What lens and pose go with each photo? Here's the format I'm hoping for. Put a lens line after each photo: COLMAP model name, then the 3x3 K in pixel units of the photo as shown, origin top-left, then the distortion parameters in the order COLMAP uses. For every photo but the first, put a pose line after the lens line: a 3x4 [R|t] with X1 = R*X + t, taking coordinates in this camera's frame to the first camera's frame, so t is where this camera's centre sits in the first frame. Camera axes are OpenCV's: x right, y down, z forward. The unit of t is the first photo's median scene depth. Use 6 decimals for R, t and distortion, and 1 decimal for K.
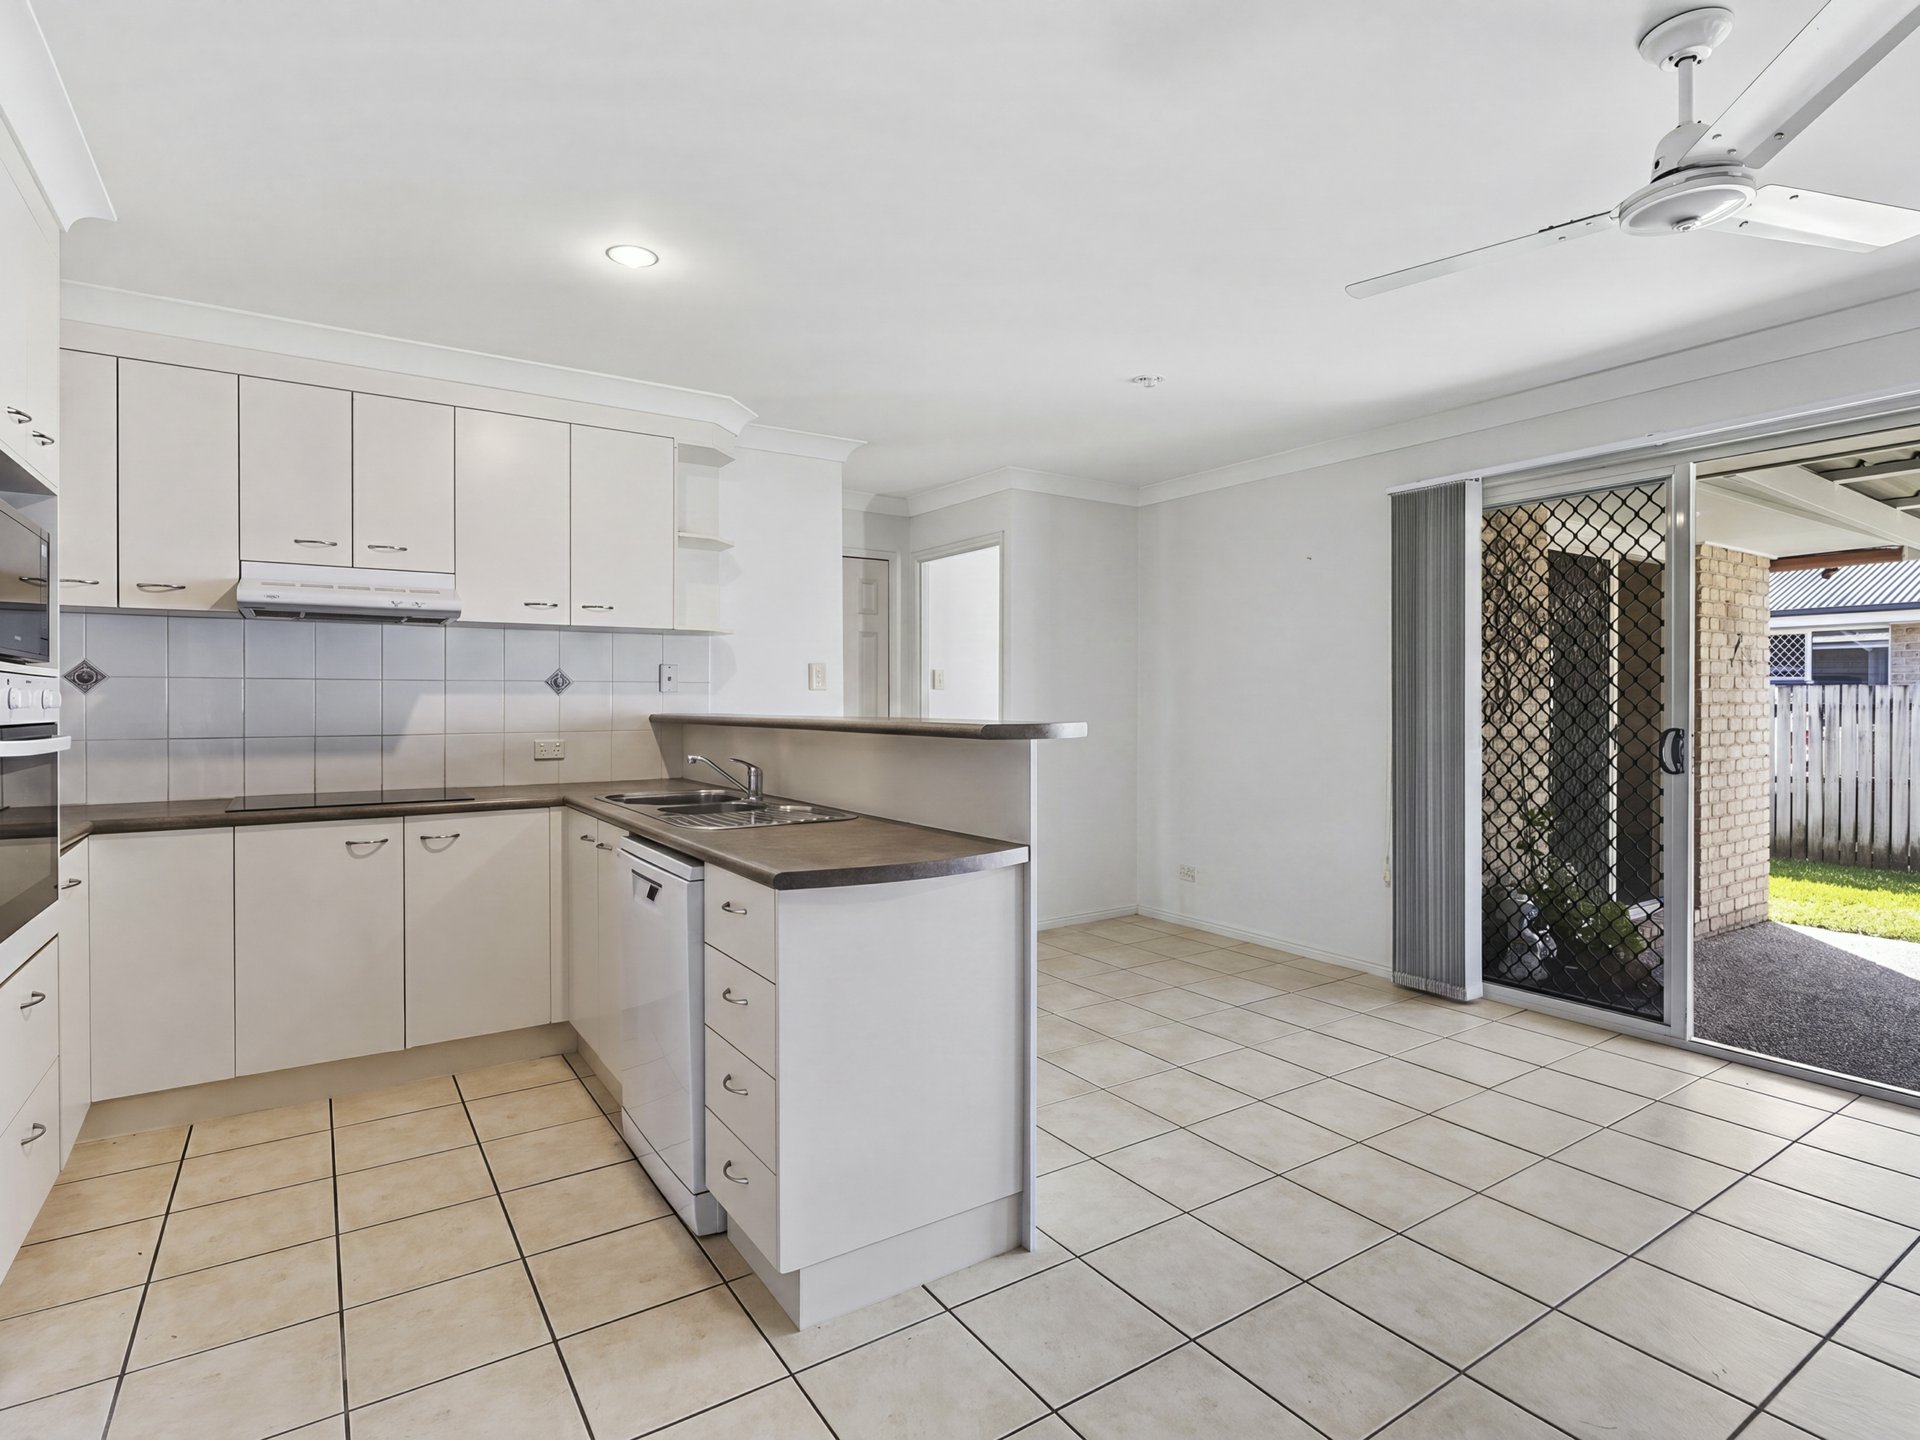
lens RADIAL K [[978.3, 0, 960.7], [0, 978.3, 707.6], [0, 0, 1]] dist [-0.007413, -0.000366]
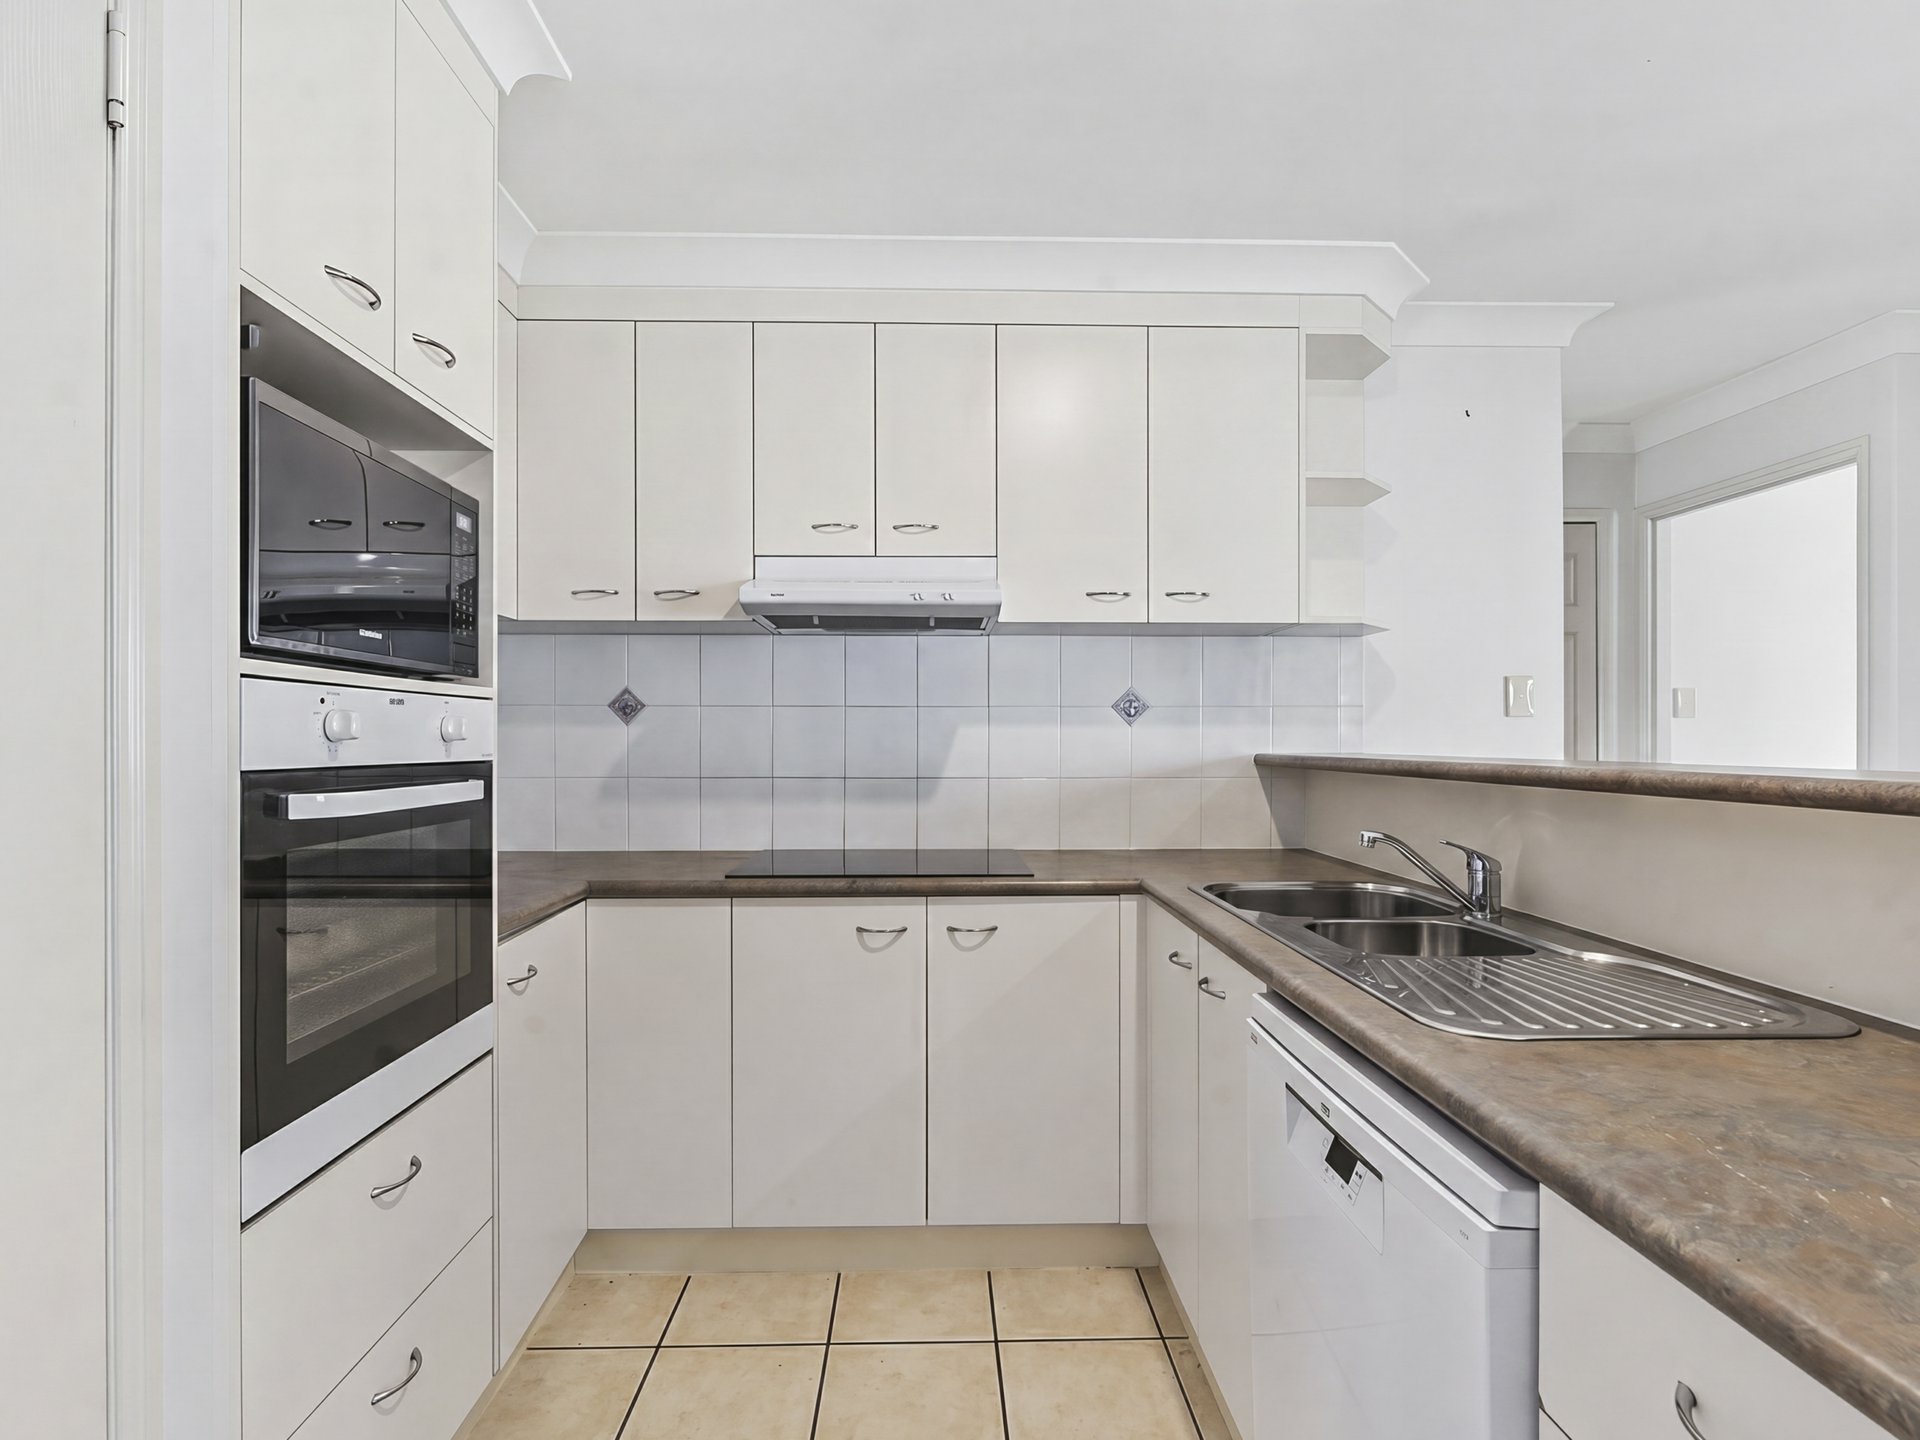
lens RADIAL K [[933.1, 0, 960.0], [0, 933.1, 720.0], [0, 0, 1]] dist [-0.000059, 0.000070]
pose [[0.848541, -0.007190, -0.529081, -0.166909], [-0.005785, 0.999722, -0.022863, -0.001054], [0.529098, 0.022461, 0.848263, 0.380908]]
